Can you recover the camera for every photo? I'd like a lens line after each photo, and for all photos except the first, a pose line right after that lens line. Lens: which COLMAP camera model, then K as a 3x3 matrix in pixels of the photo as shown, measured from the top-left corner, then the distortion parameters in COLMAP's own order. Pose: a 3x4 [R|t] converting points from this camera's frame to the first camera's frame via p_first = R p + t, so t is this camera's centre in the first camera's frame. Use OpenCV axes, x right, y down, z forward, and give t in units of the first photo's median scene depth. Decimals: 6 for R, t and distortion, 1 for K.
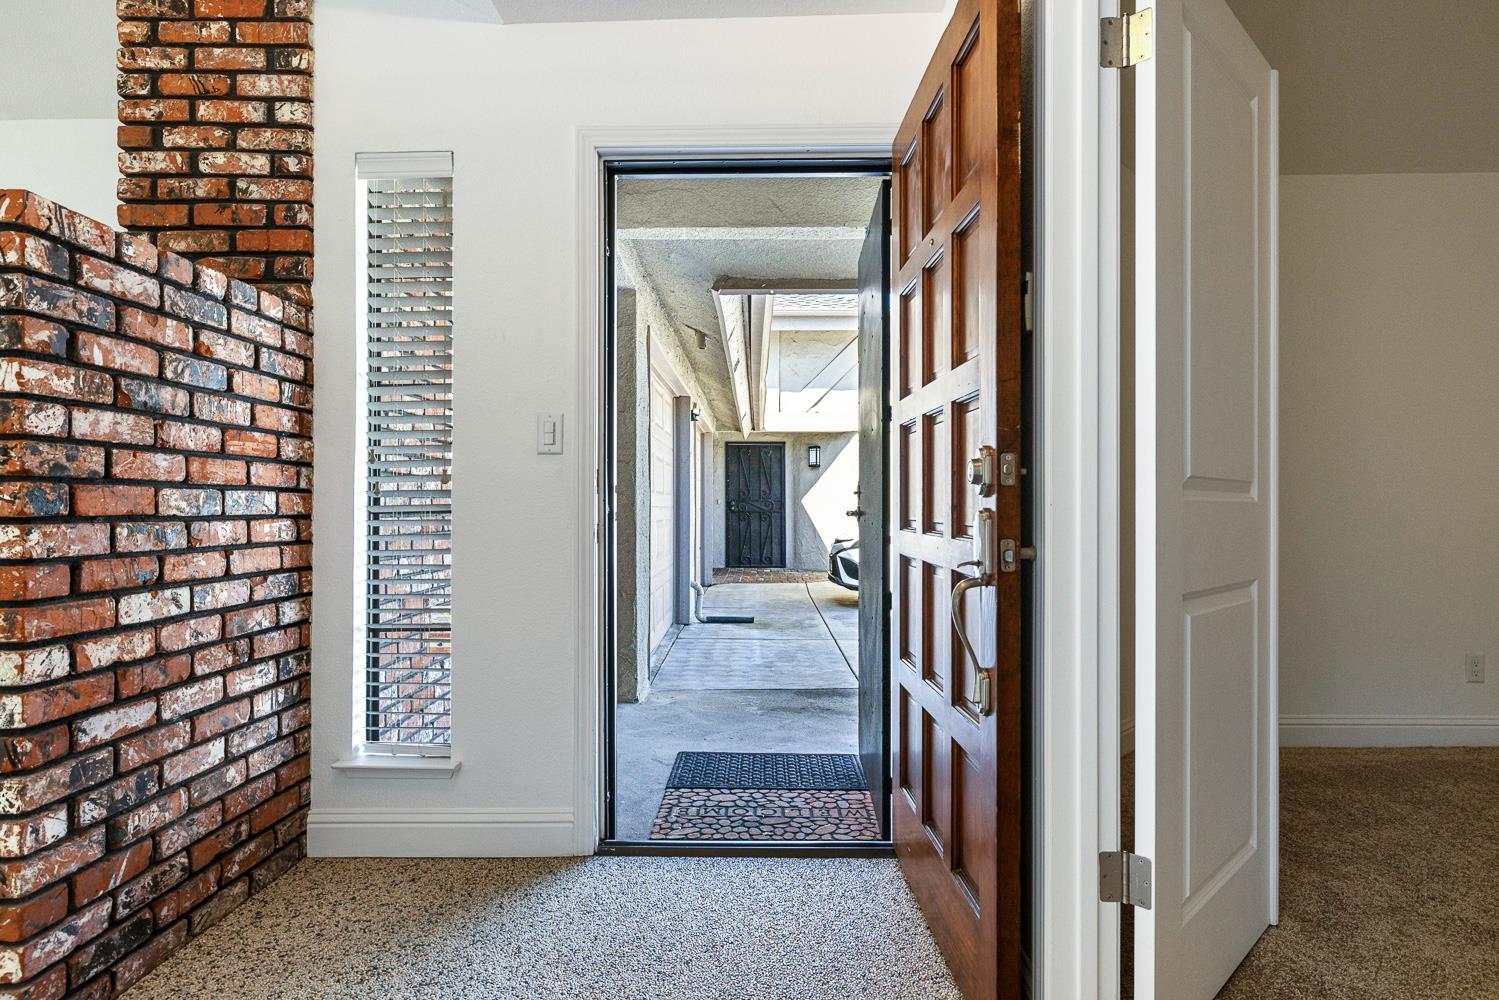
lens RADIAL K [[818.6, 0, 752.7], [0, 818.6, 512.1], [0, 0, 1]] dist [0.000790, 0.000369]
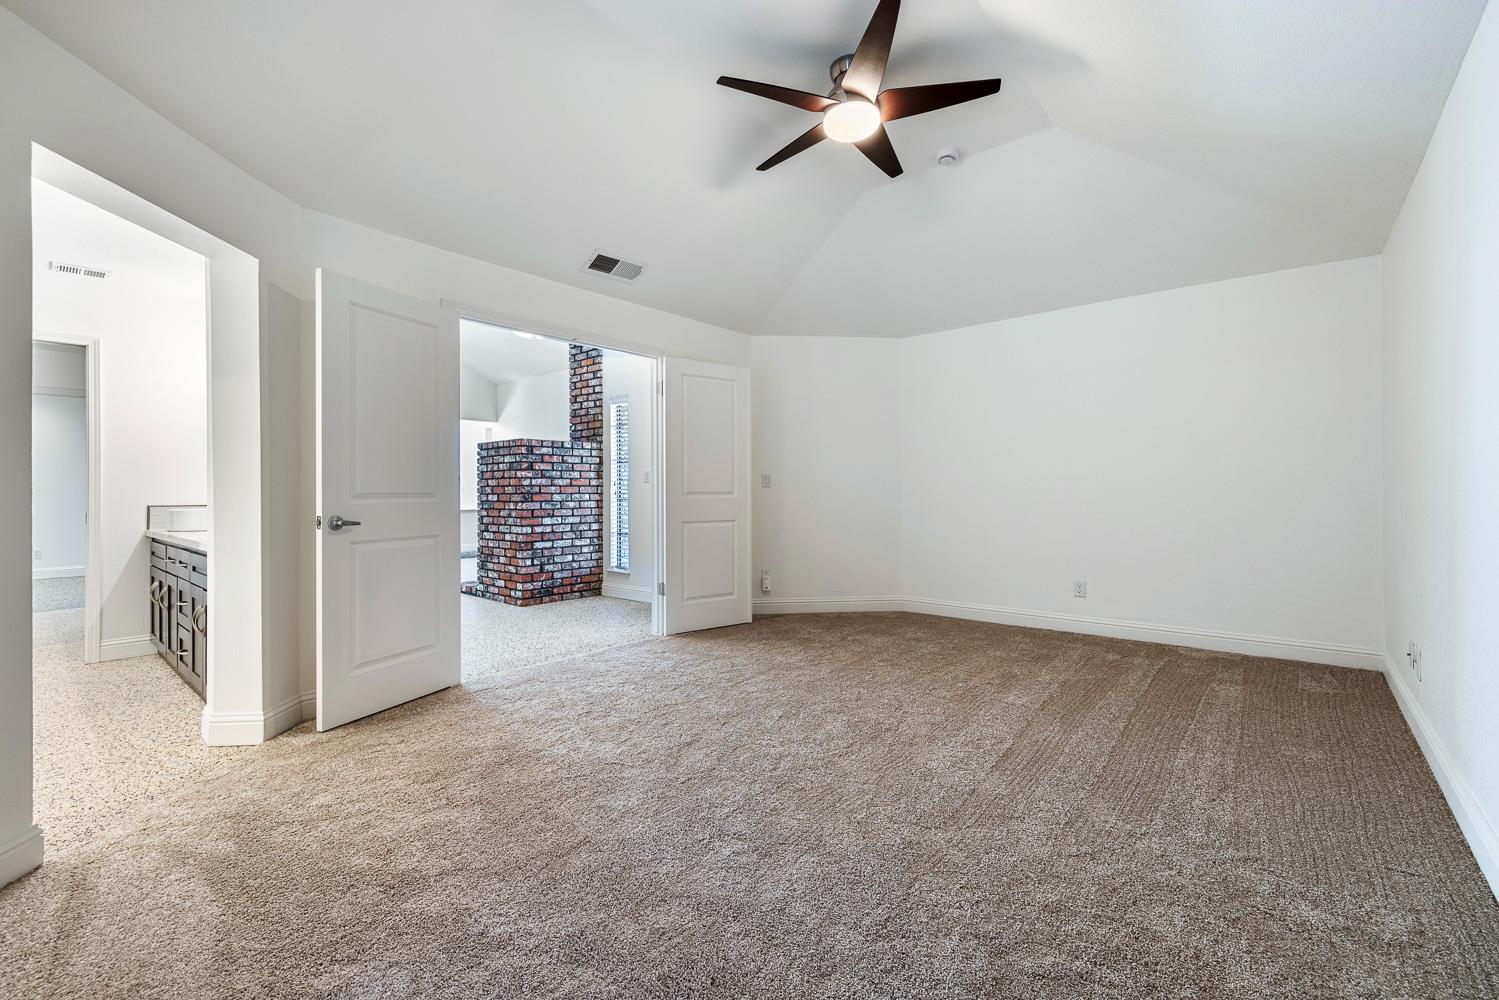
lens RADIAL K [[639.3, 0, 749.6], [0, 639.3, 497.0], [0, 0, 1]] dist [-0.000649, -0.000025]
pose [[0.769086, 0.003517, -0.639136, 2.063351], [0.001292, 0.999974, 0.007057, -0.033953], [0.639144, -0.006253, 0.769062, -0.877894]]
